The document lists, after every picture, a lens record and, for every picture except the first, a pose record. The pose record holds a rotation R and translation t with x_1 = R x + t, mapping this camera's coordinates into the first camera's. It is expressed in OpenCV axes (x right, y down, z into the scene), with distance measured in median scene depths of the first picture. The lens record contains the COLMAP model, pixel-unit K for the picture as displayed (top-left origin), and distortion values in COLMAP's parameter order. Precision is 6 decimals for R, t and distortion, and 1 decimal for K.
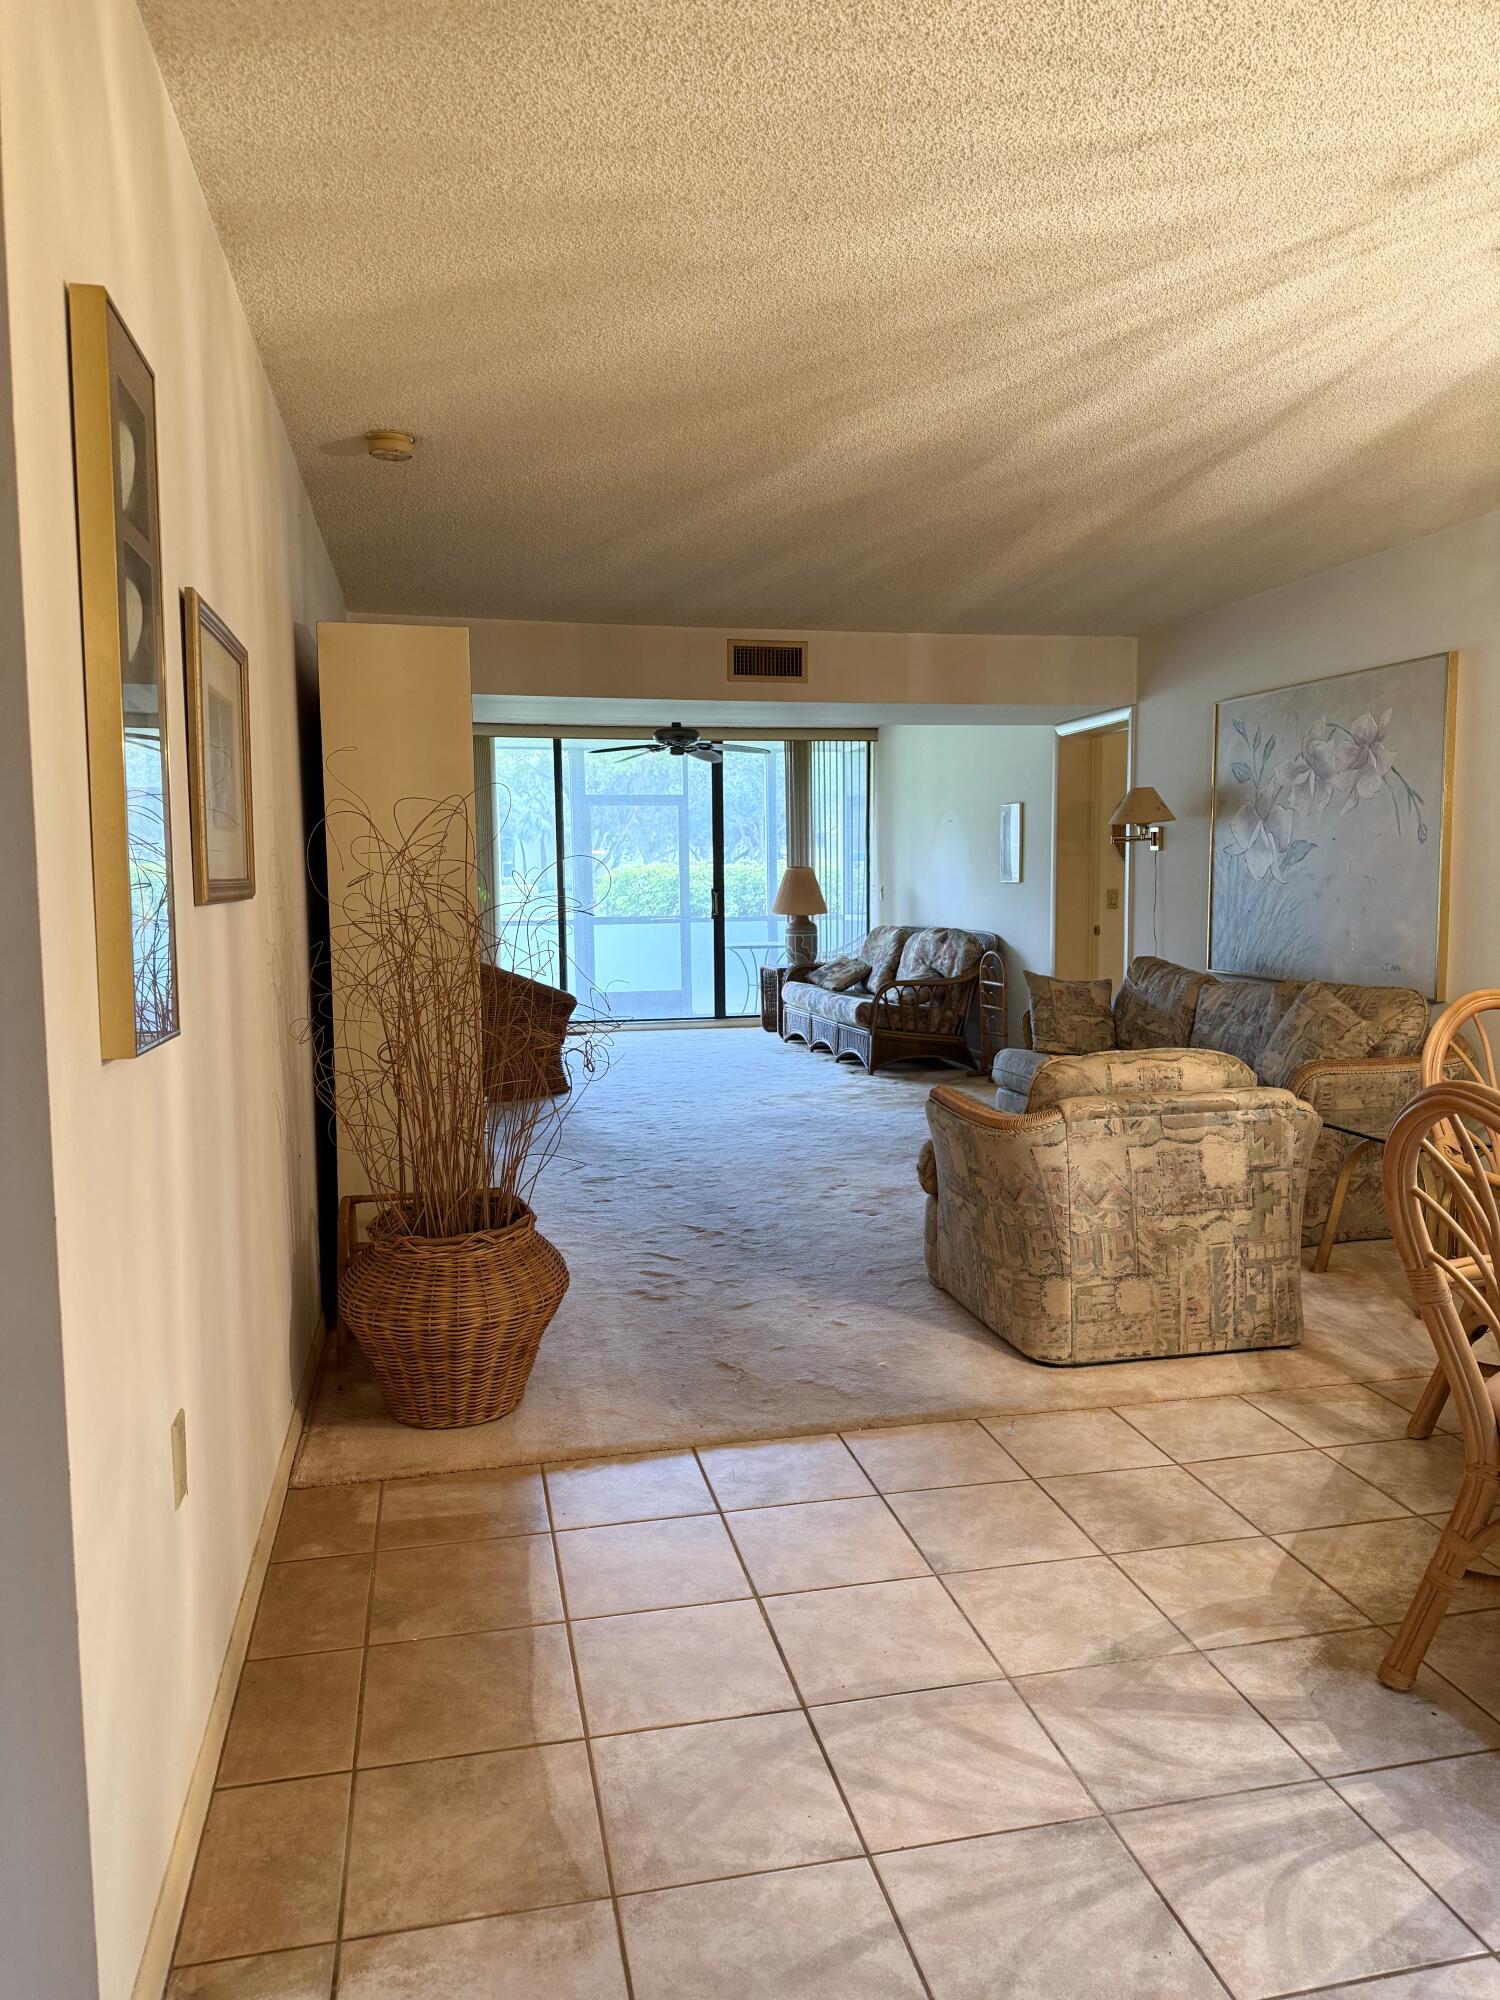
lens RADIAL K [[1405.4, 0, 758.5], [0, 1405.4, 1003.9], [0, 0, 1]] dist [0.142841, -0.231304]
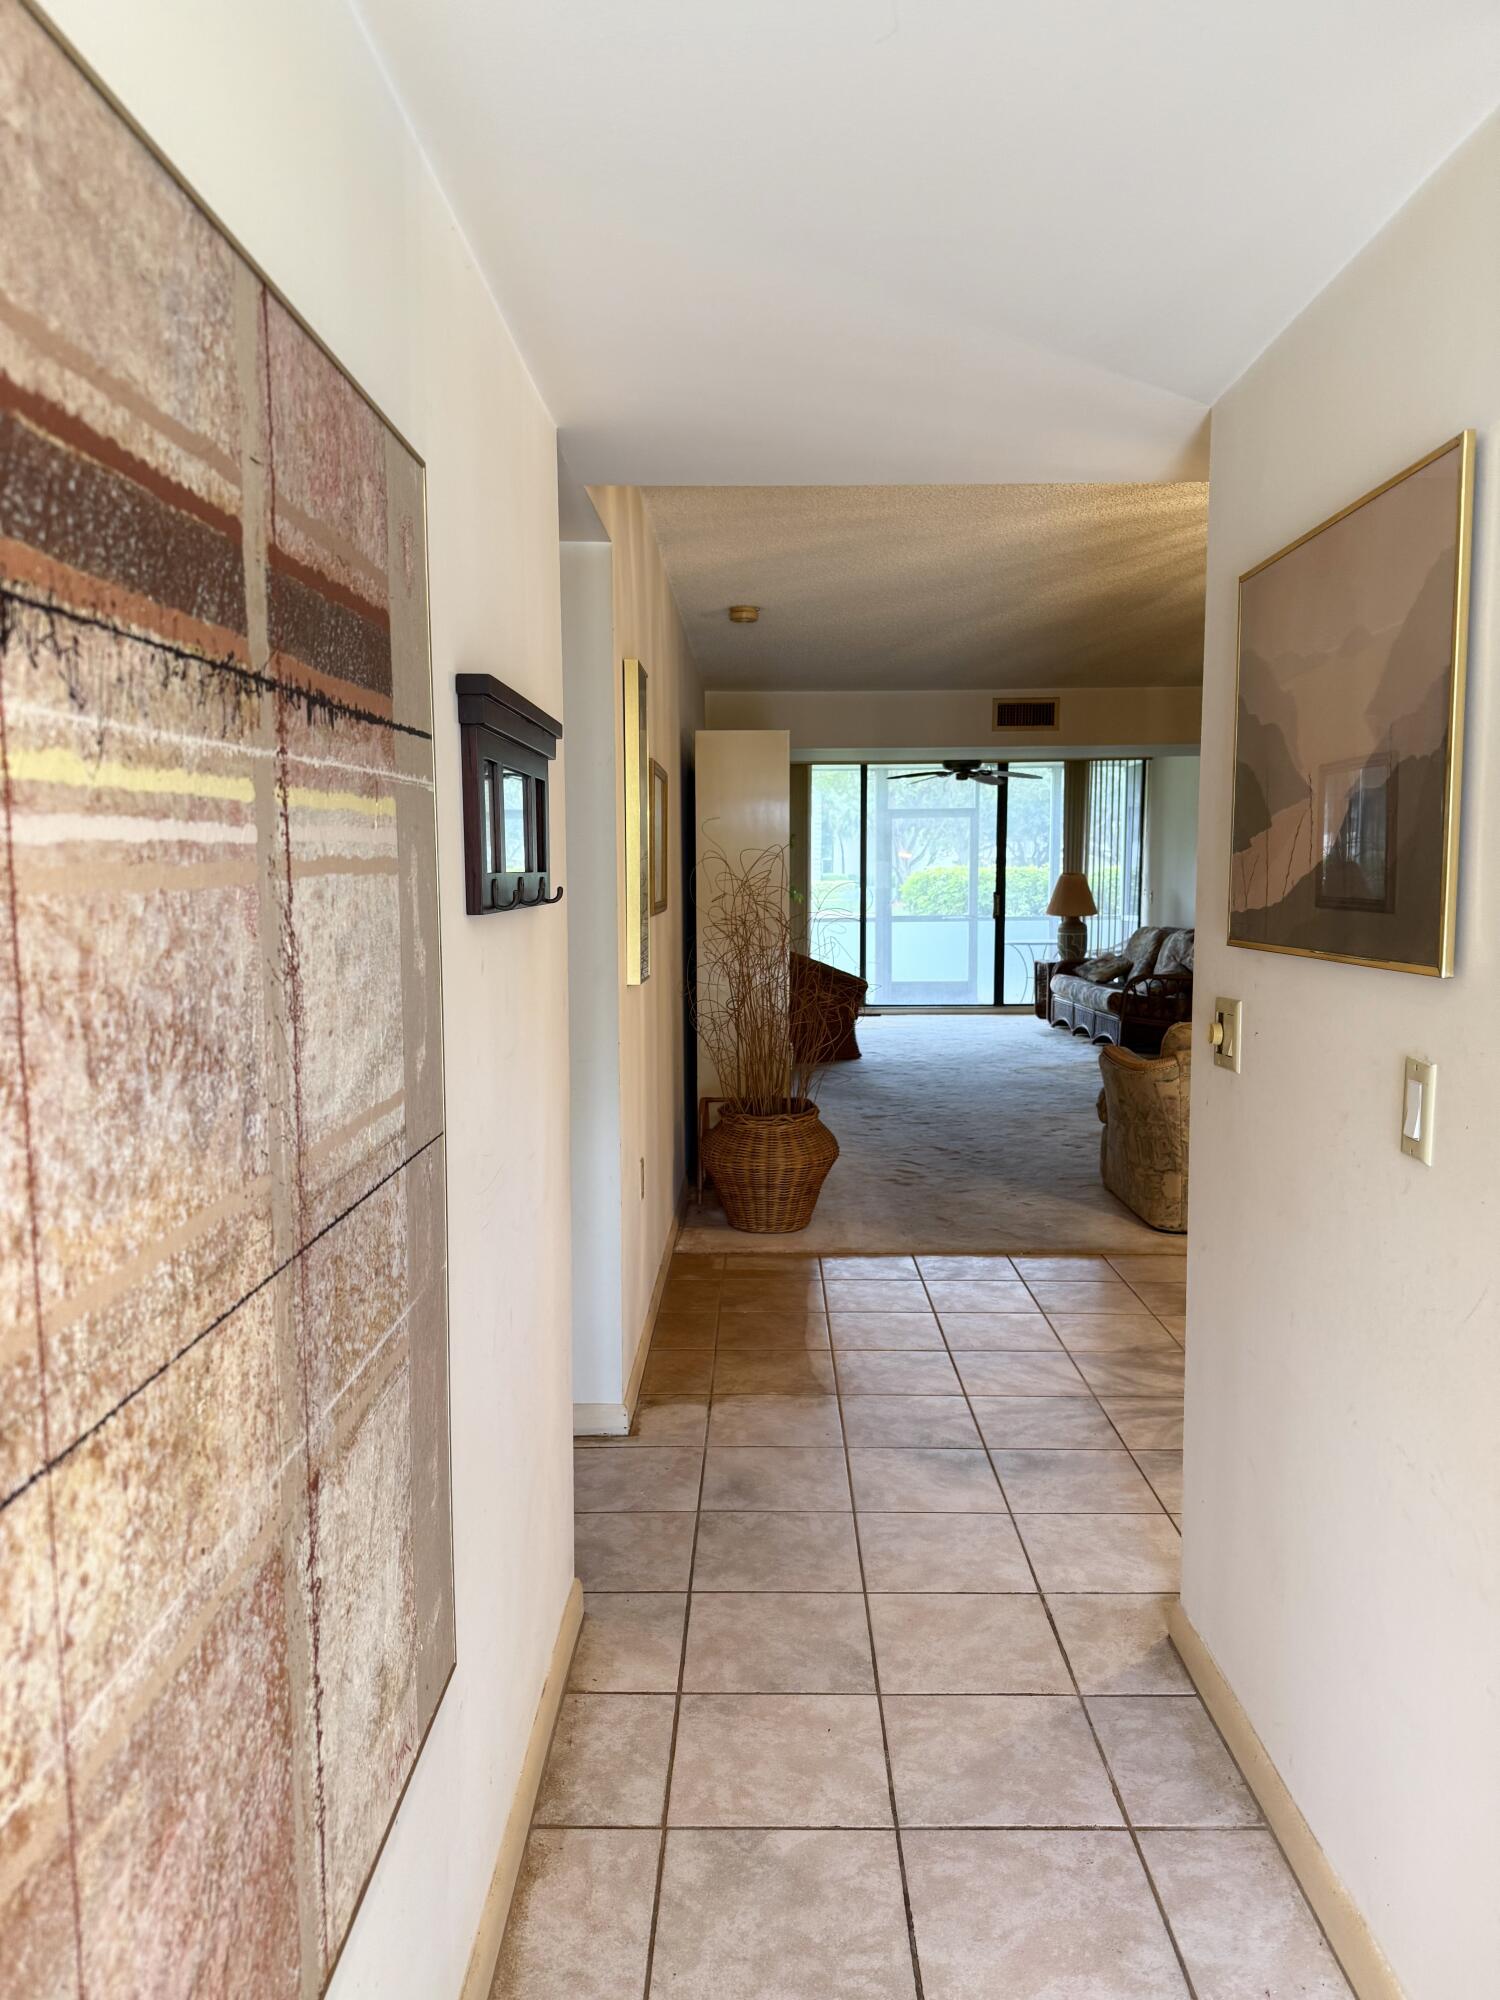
lens RADIAL K [[1405.4, 0, 758.5], [0, 1405.4, 1003.9], [0, 0, 1]] dist [0.142841, -0.231304]
pose [[0.975181, 0.026607, -0.219805, 0.045667], [-0.025843, 0.999646, 0.006353, 0.008677], [0.219896, -0.000515, 0.975523, -0.211096]]
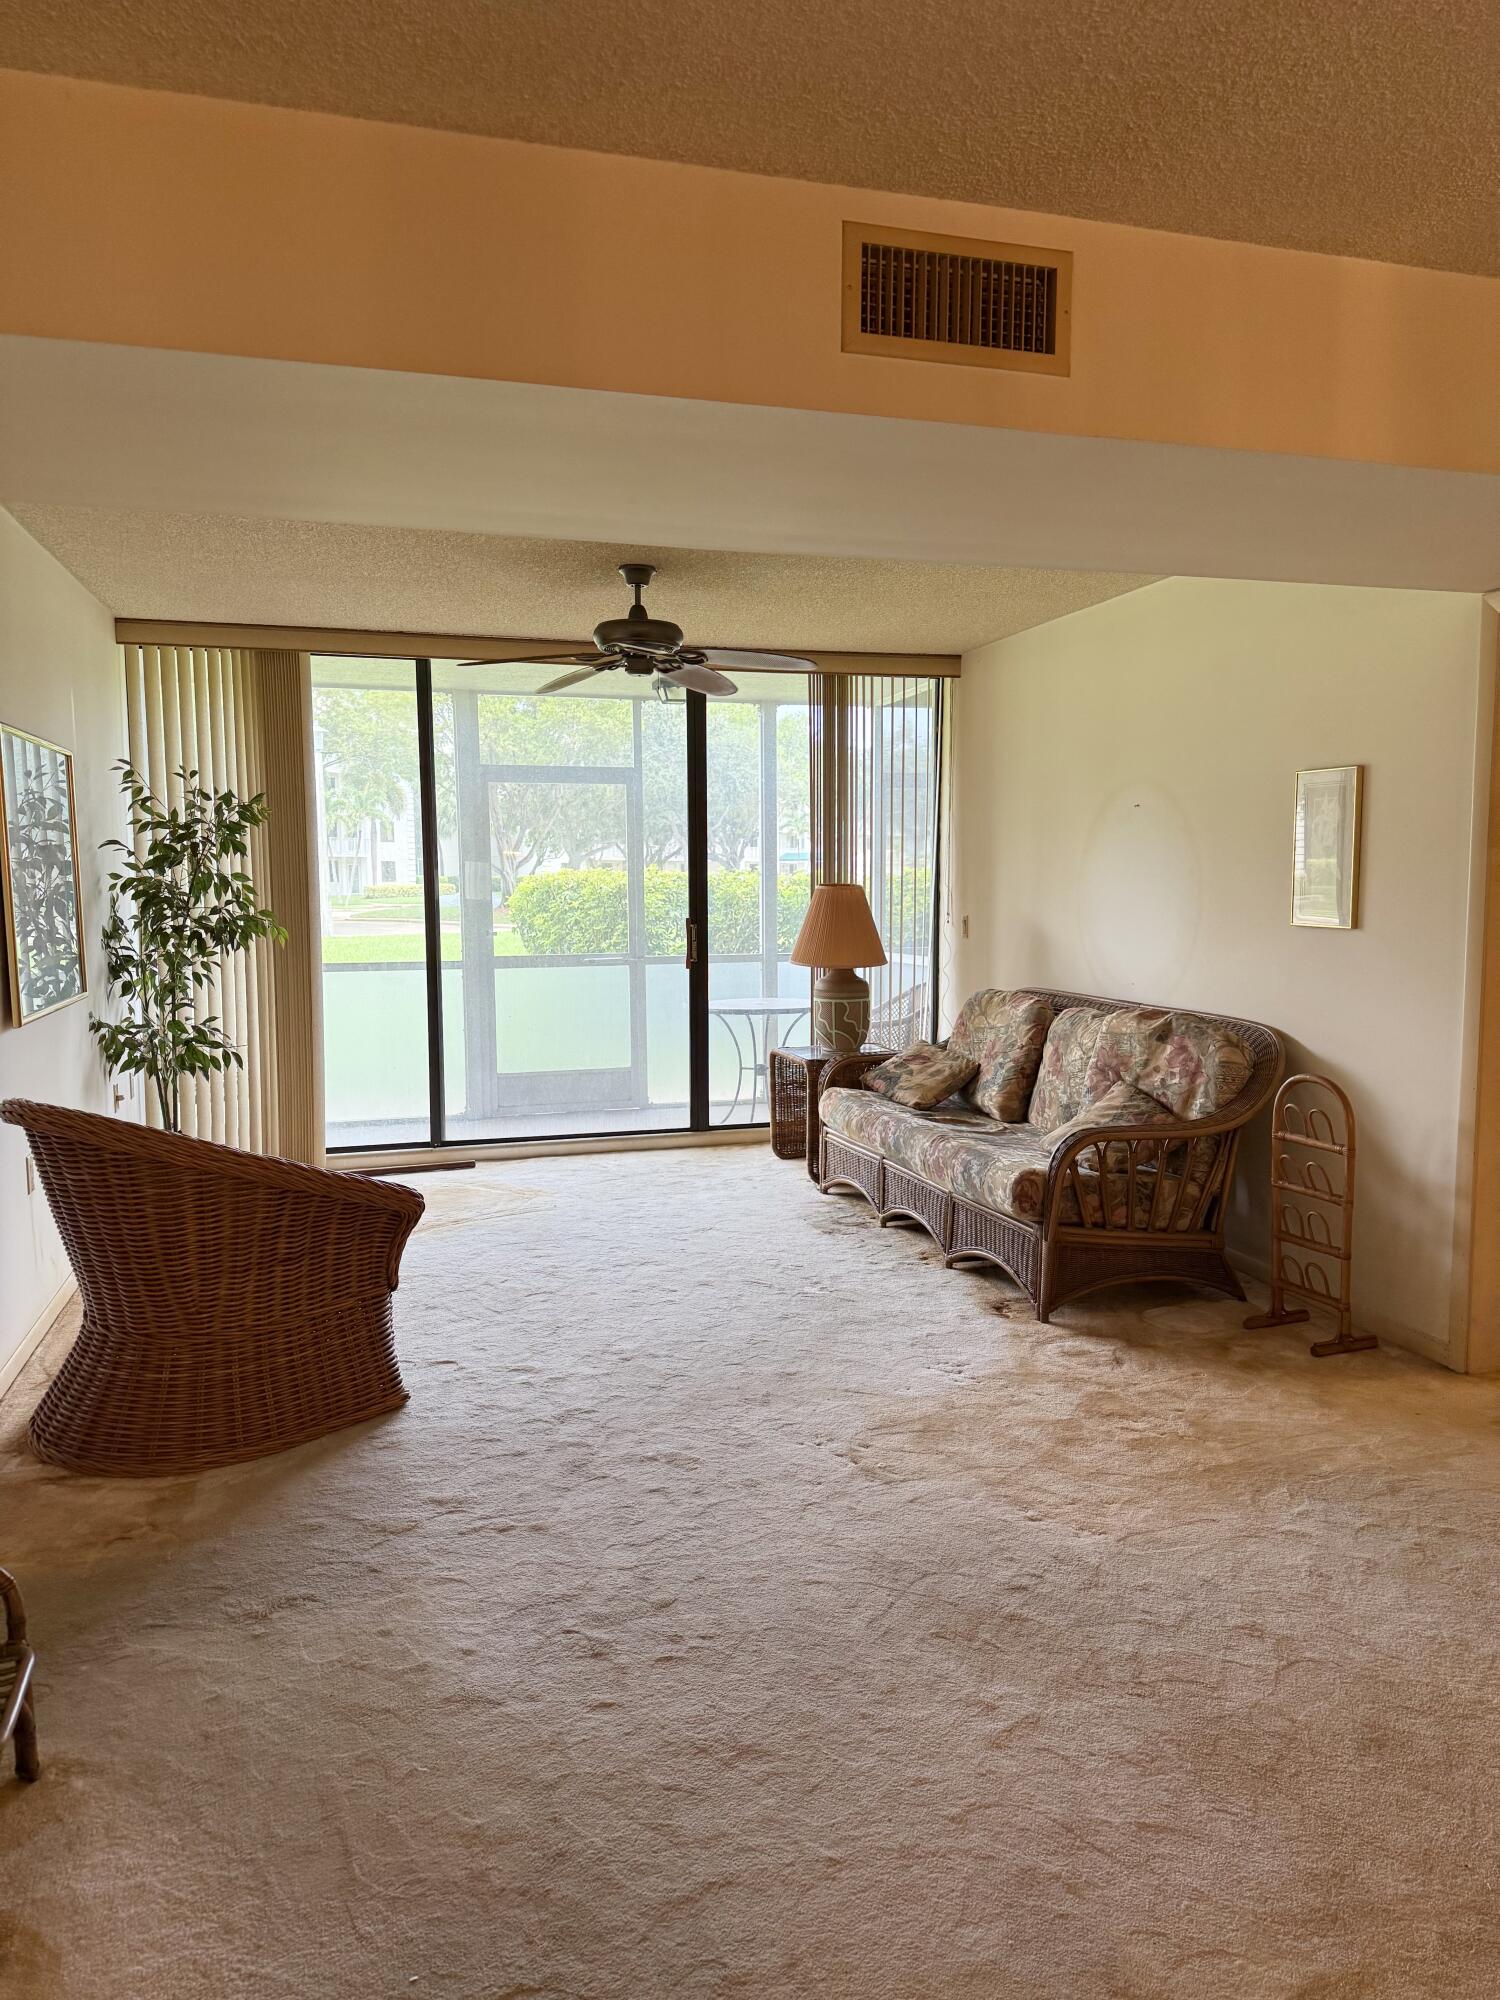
lens RADIAL K [[1405.4, 0, 758.5], [0, 1405.4, 1003.9], [0, 0, 1]] dist [0.142841, -0.231304]
pose [[0.998592, 0.001652, 0.053016, -0.045593], [-0.001701, 0.999998, 0.000882, -0.060491], [-0.053014, -0.000971, 0.998593, 0.522808]]
